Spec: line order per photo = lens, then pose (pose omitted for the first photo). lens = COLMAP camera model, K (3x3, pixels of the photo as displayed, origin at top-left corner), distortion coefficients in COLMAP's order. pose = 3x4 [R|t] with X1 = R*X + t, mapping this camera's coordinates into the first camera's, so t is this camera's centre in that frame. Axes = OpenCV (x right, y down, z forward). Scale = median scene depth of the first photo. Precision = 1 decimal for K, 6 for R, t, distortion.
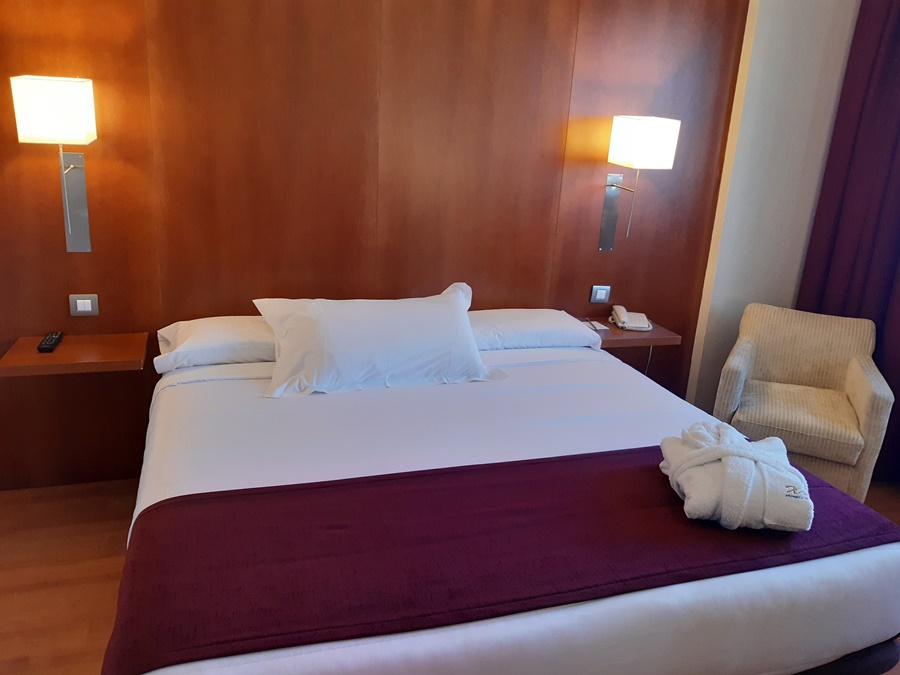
lens RADIAL K [[689.6, 0, 451.4], [0, 689.6, 330.2], [0, 0, 1]] dist [0.089894, -0.167813]
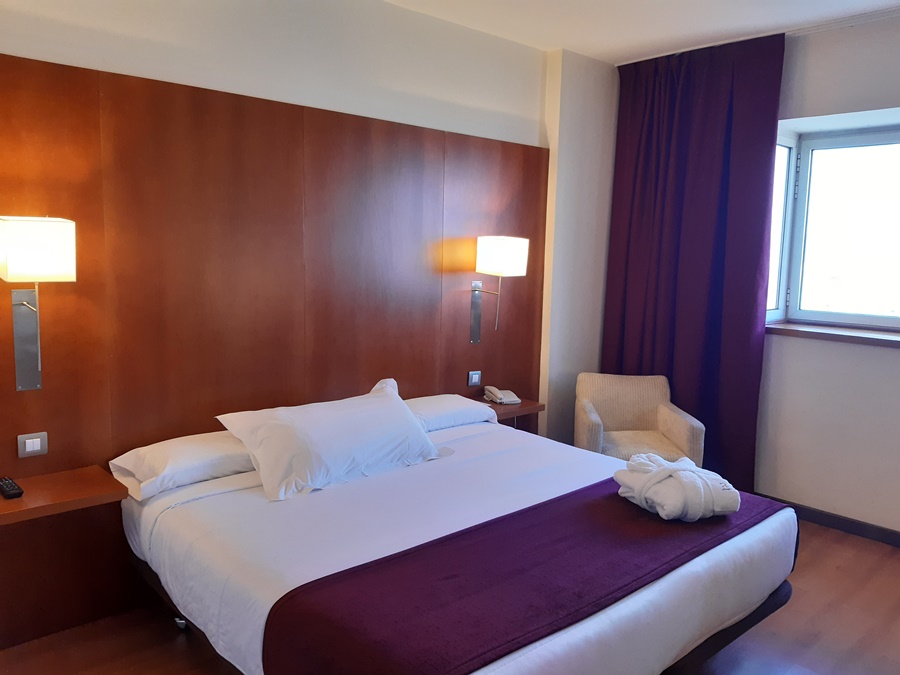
lens RADIAL K [[689.6, 0, 451.4], [0, 689.6, 330.2], [0, 0, 1]] dist [0.089894, -0.167813]
pose [[0.914876, -0.080459, 0.395637, -0.376461], [0.135866, 0.984142, -0.114038, -0.003921], [-0.380187, 0.158084, 0.911300, -0.116450]]
